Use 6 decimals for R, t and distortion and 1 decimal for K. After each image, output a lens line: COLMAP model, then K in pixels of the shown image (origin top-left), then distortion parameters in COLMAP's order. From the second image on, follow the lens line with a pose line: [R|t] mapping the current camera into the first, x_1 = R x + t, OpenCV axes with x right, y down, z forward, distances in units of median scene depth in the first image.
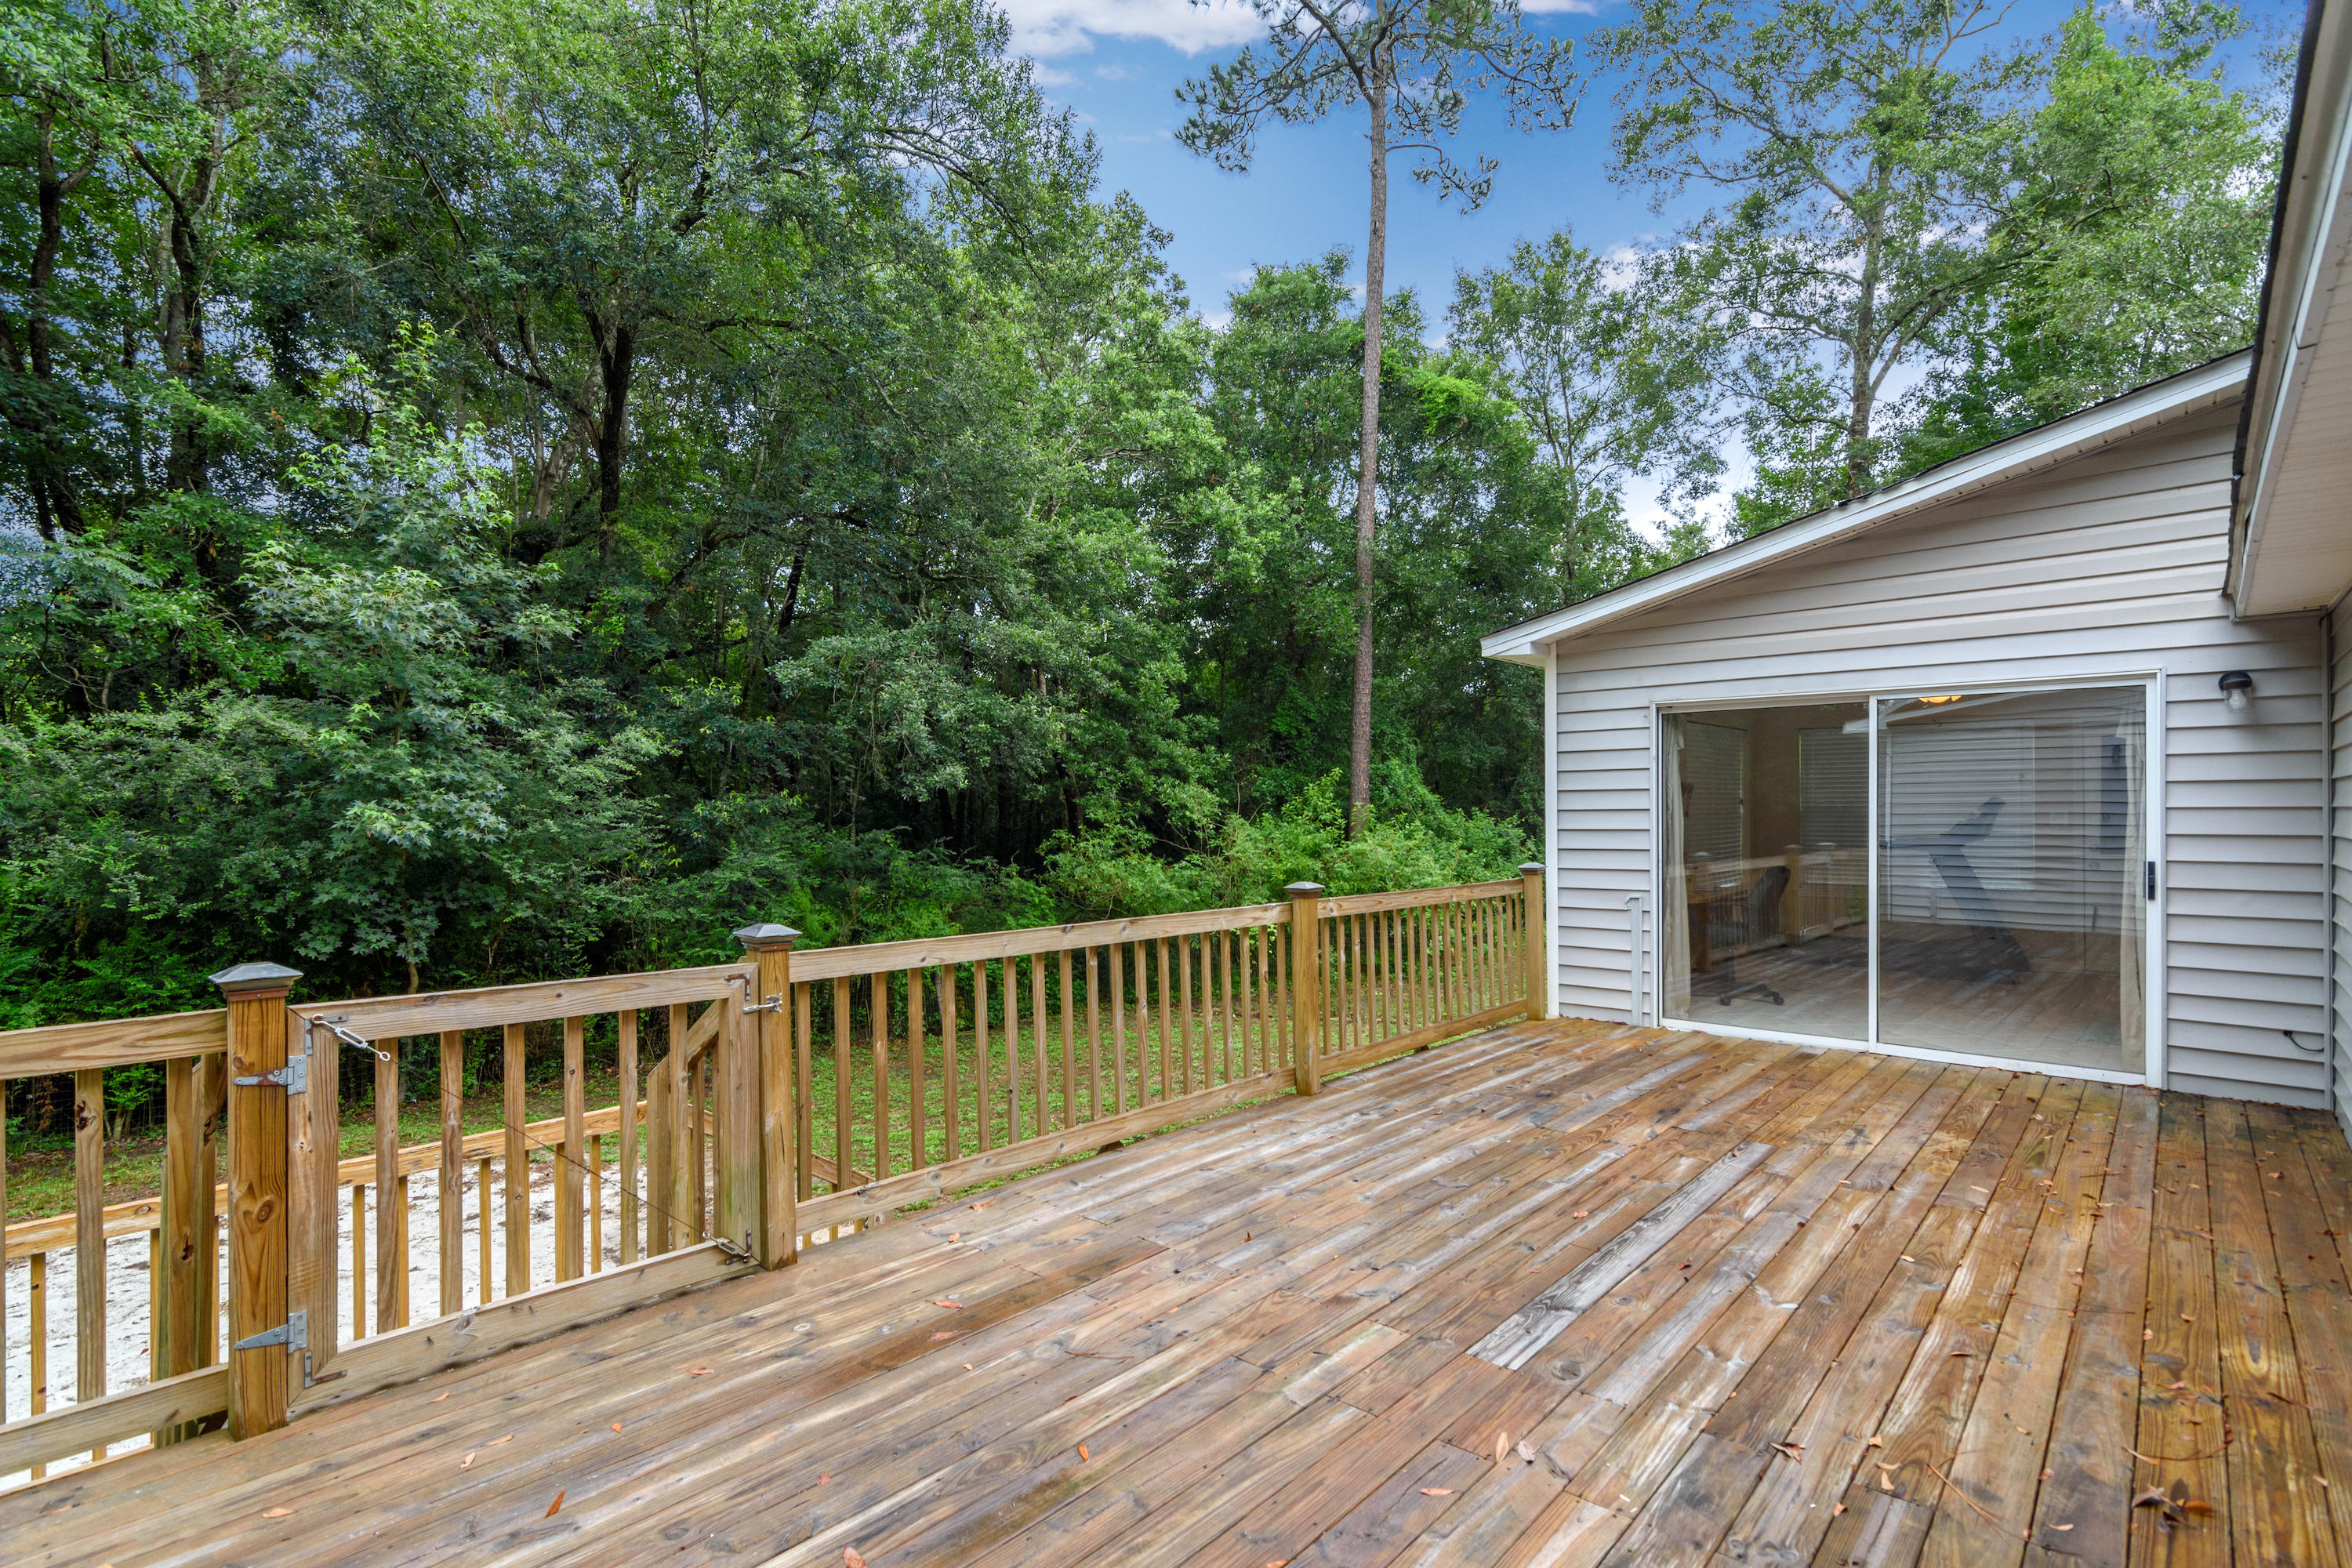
lens RADIAL K [[1152.1, 0, 1165.9], [0, 1152.1, 827.4], [0, 0, 1]] dist [-0.006441, 0.005550]
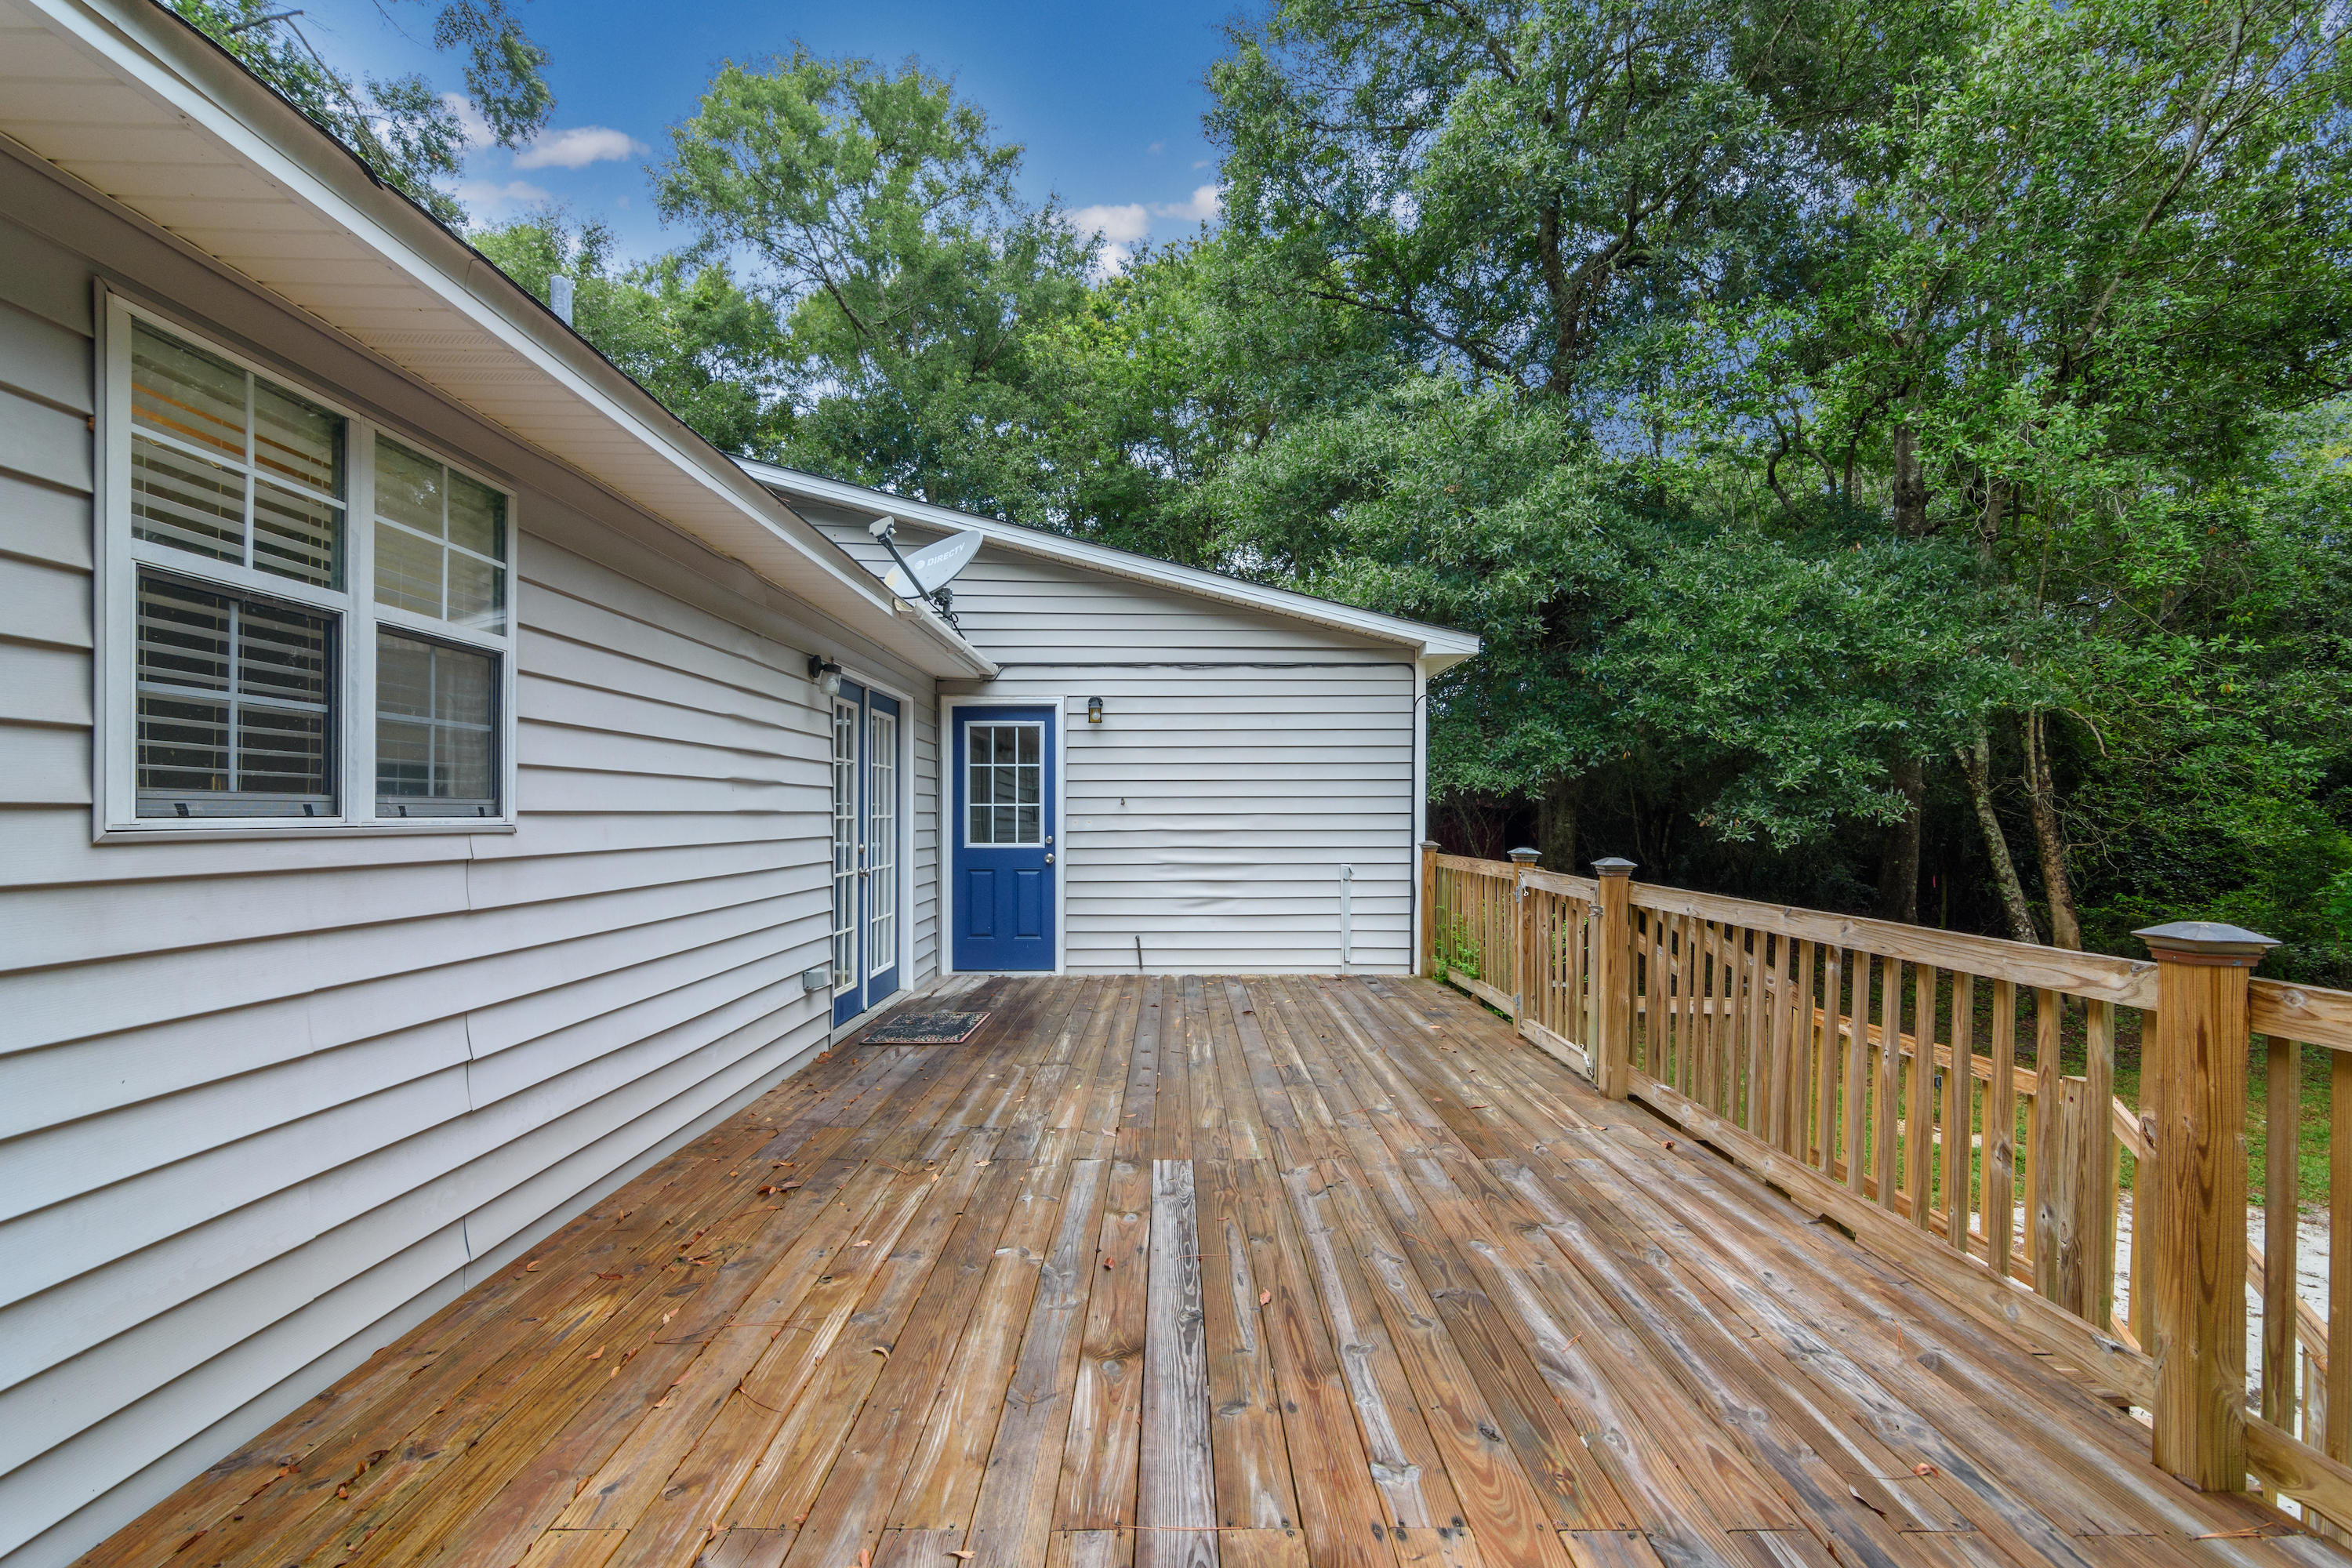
lens RADIAL K [[1152.4, 0, 1173.0], [0, 1152.4, 805.9], [0, 0, 1]] dist [0.001400, 0.001688]
pose [[-0.750509, -0.005868, -0.660834, 0.920068], [-0.010475, 0.999941, 0.003017, 0.018938], [0.660777, 0.009187, -0.750526, 1.550744]]
